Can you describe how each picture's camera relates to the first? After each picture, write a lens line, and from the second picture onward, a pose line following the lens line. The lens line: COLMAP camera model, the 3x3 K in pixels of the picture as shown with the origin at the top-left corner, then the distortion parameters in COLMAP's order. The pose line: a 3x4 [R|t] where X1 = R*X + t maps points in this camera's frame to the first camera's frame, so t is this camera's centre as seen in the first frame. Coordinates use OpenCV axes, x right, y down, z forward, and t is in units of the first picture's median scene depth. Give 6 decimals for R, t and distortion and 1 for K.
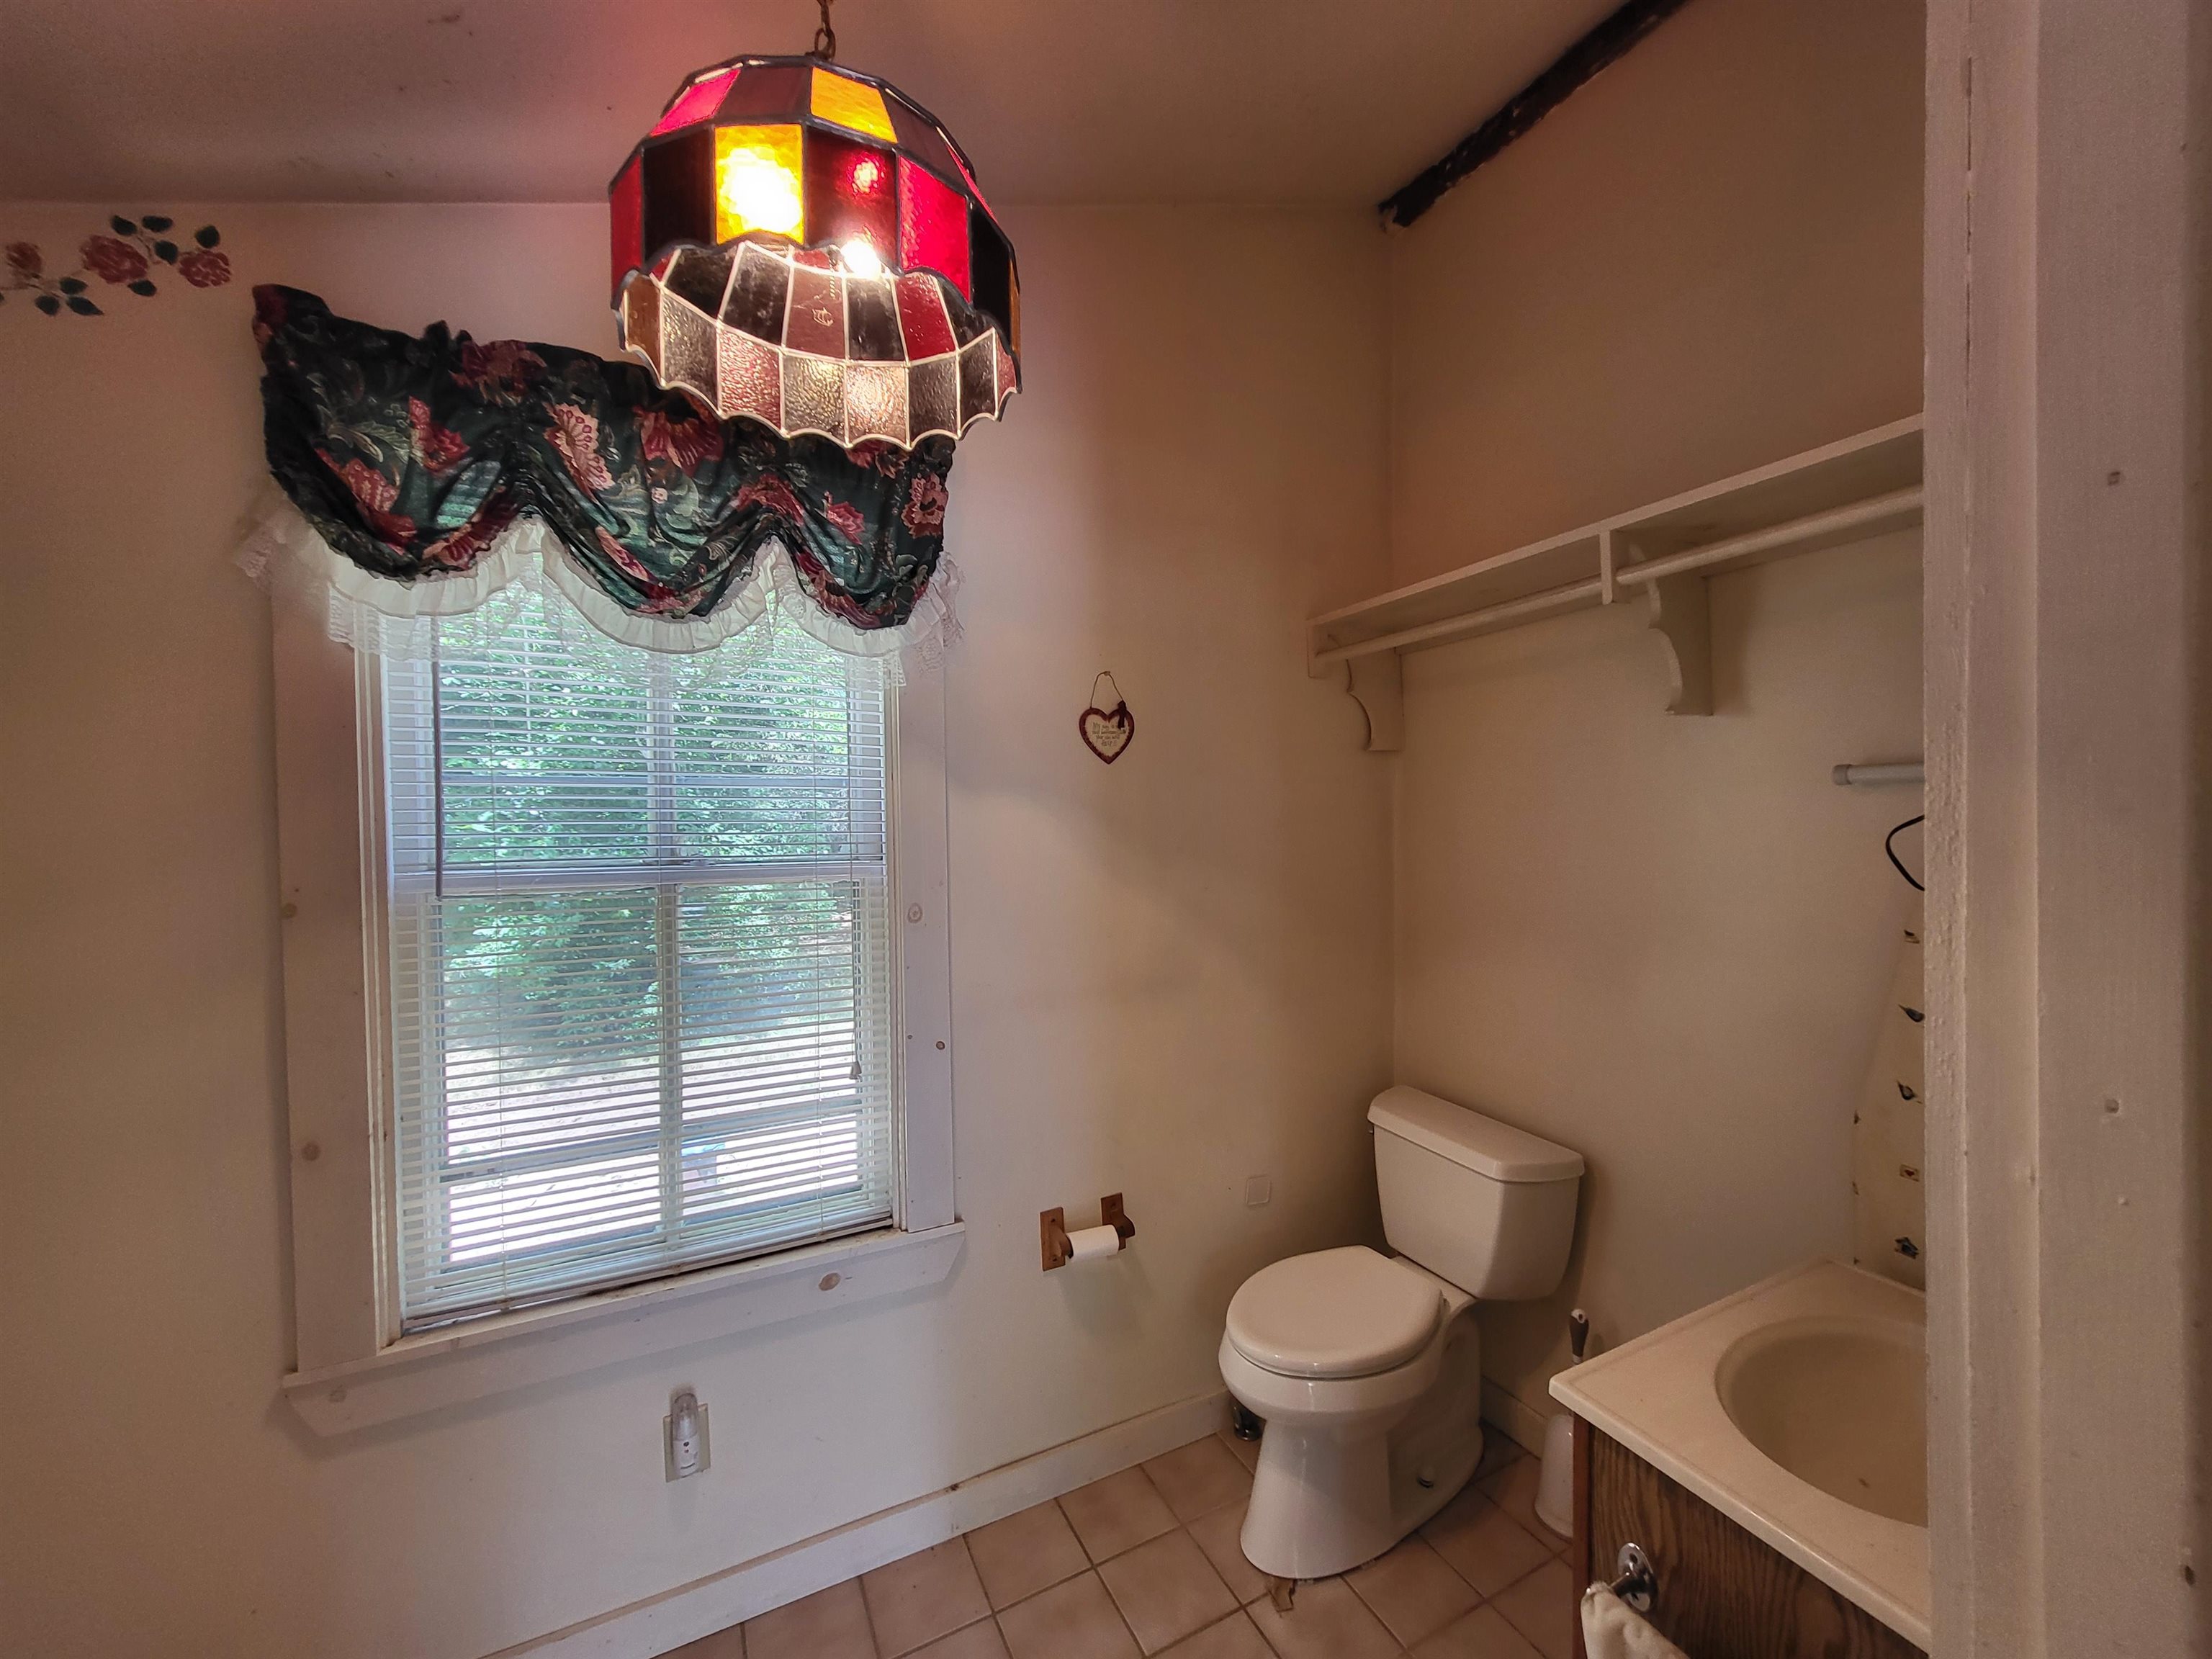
lens RADIAL K [[870.9, 0, 1106.0], [0, 870.9, 829.5], [0, 0, 1]] dist [0.000023, 0.000405]
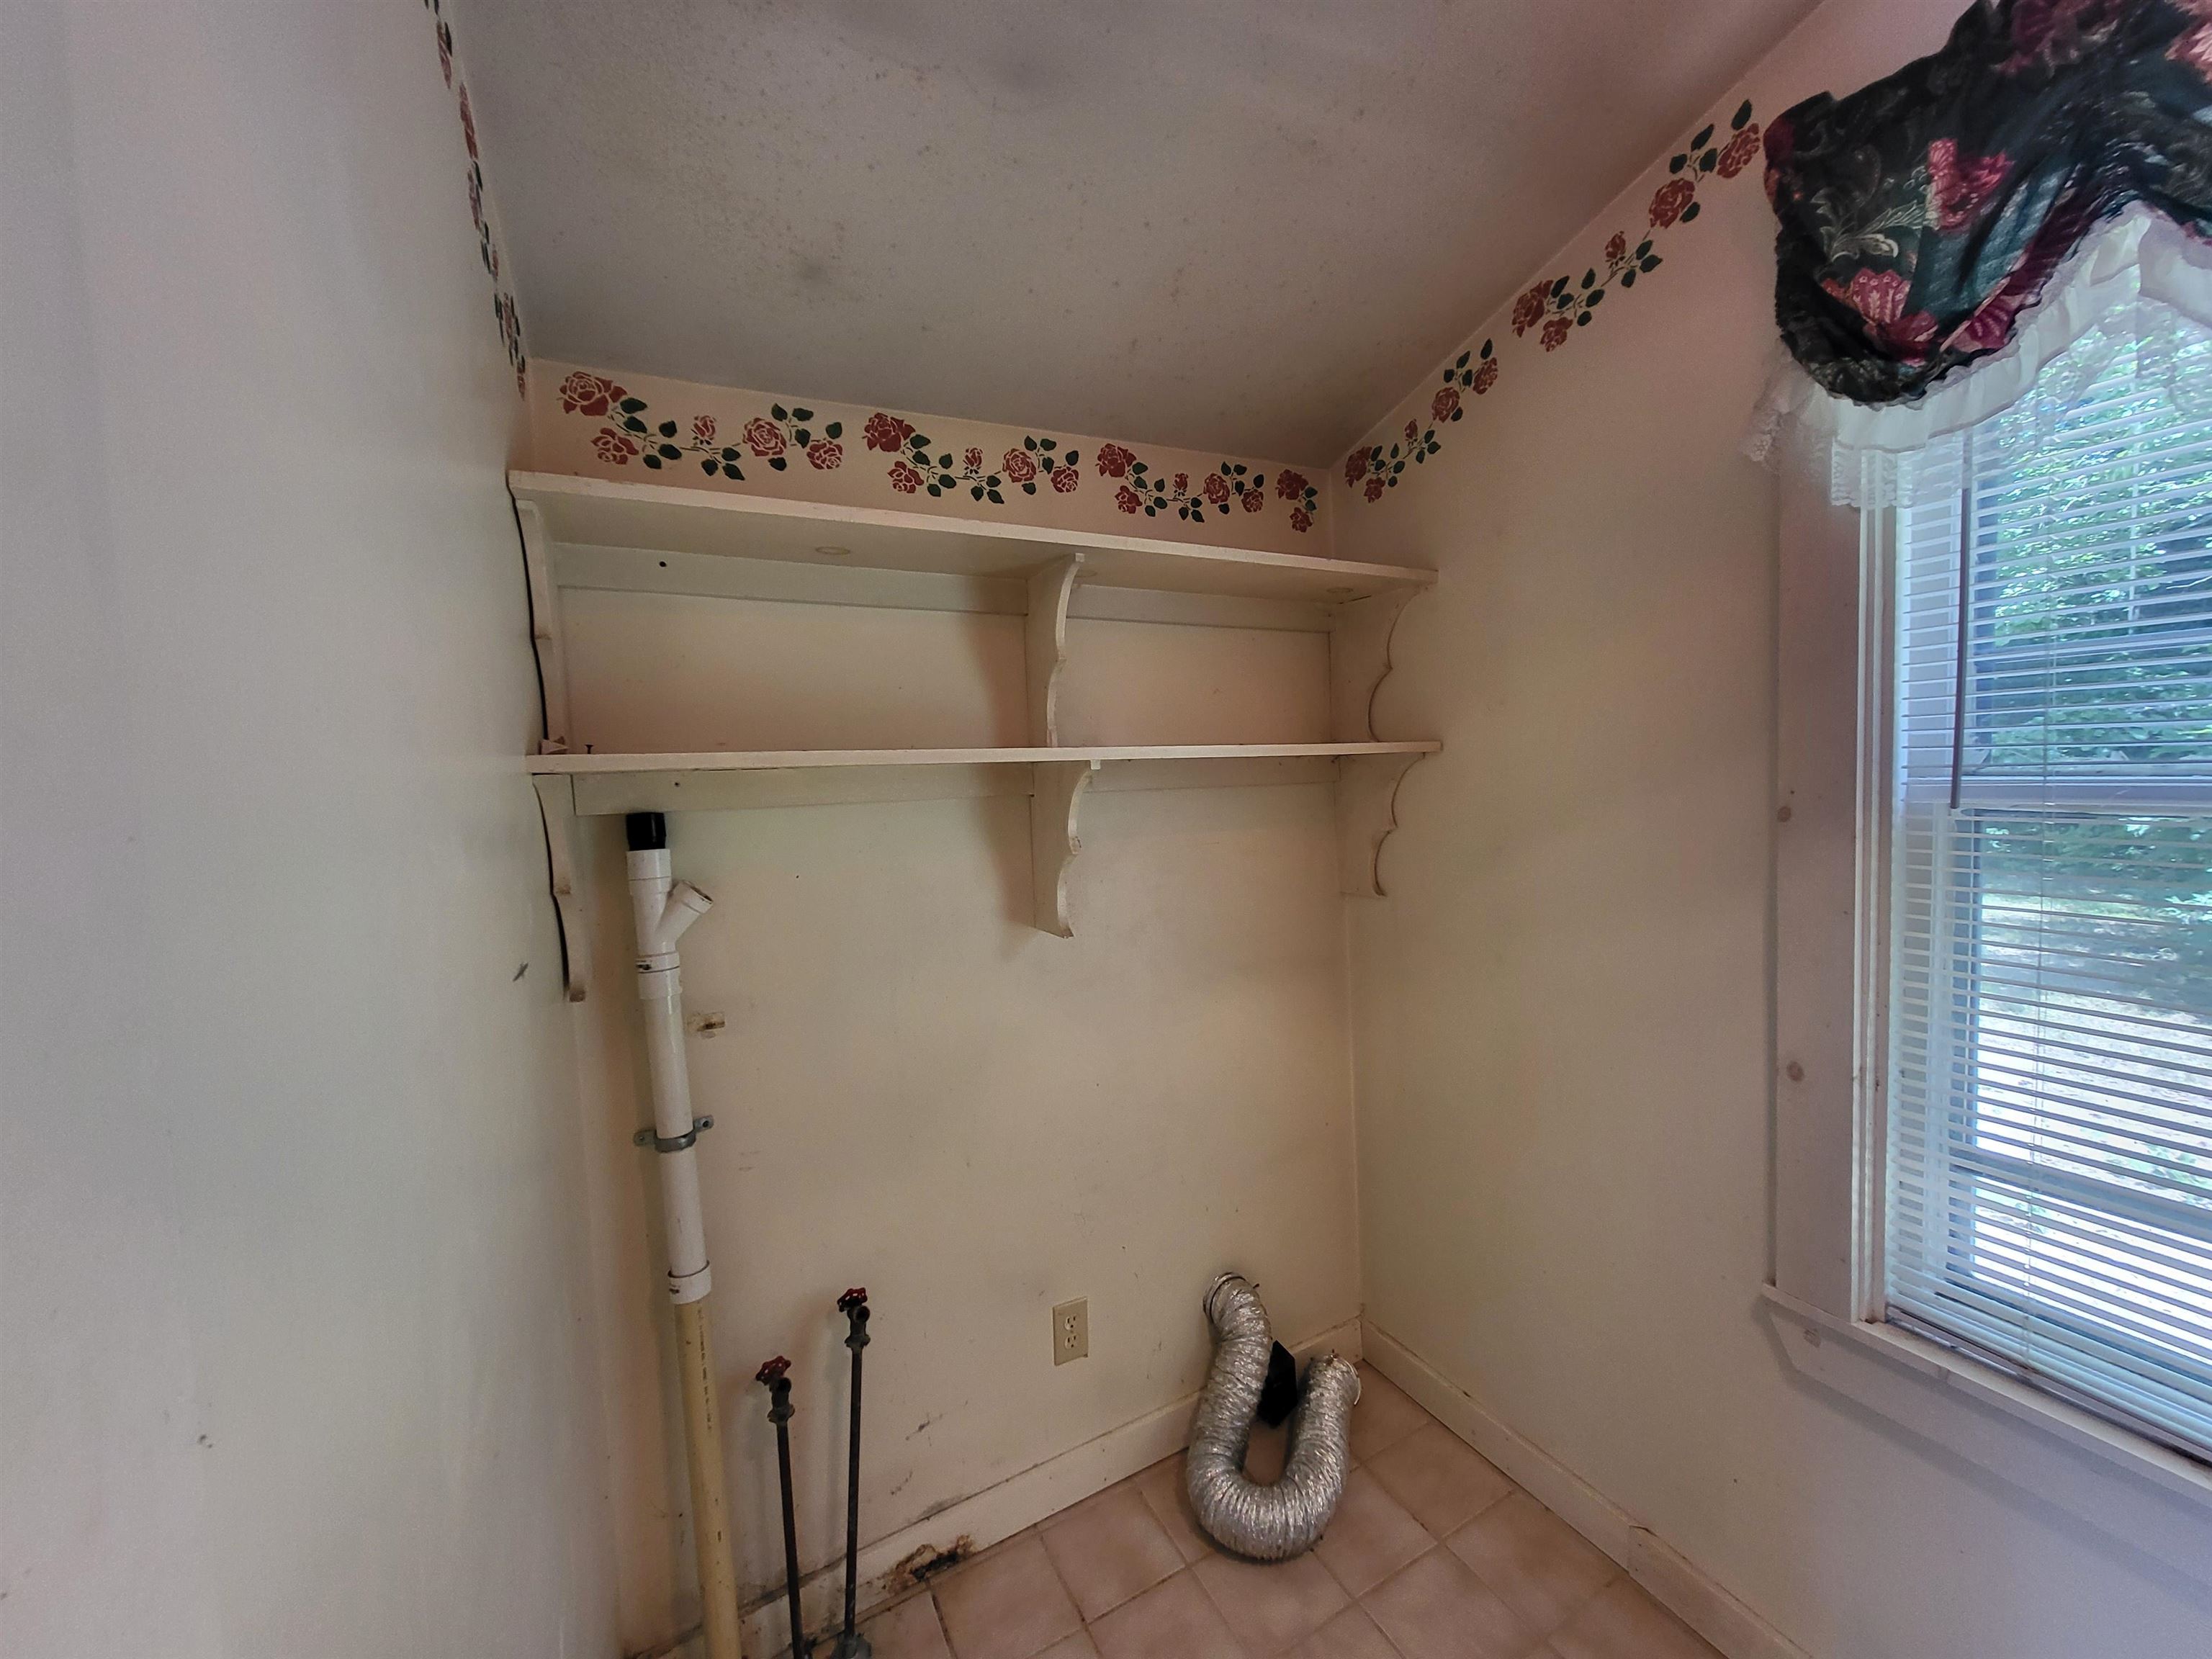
lens RADIAL K [[870.9, 0, 1106.0], [0, 870.9, 829.5], [0, 0, 1]] dist [0.000023, 0.000405]
pose [[0.023288, 0.078972, -0.996605, -0.015096], [0.013913, 0.996753, 0.079309, 0.025783], [0.999632, -0.015713, 0.022114, 0.252006]]
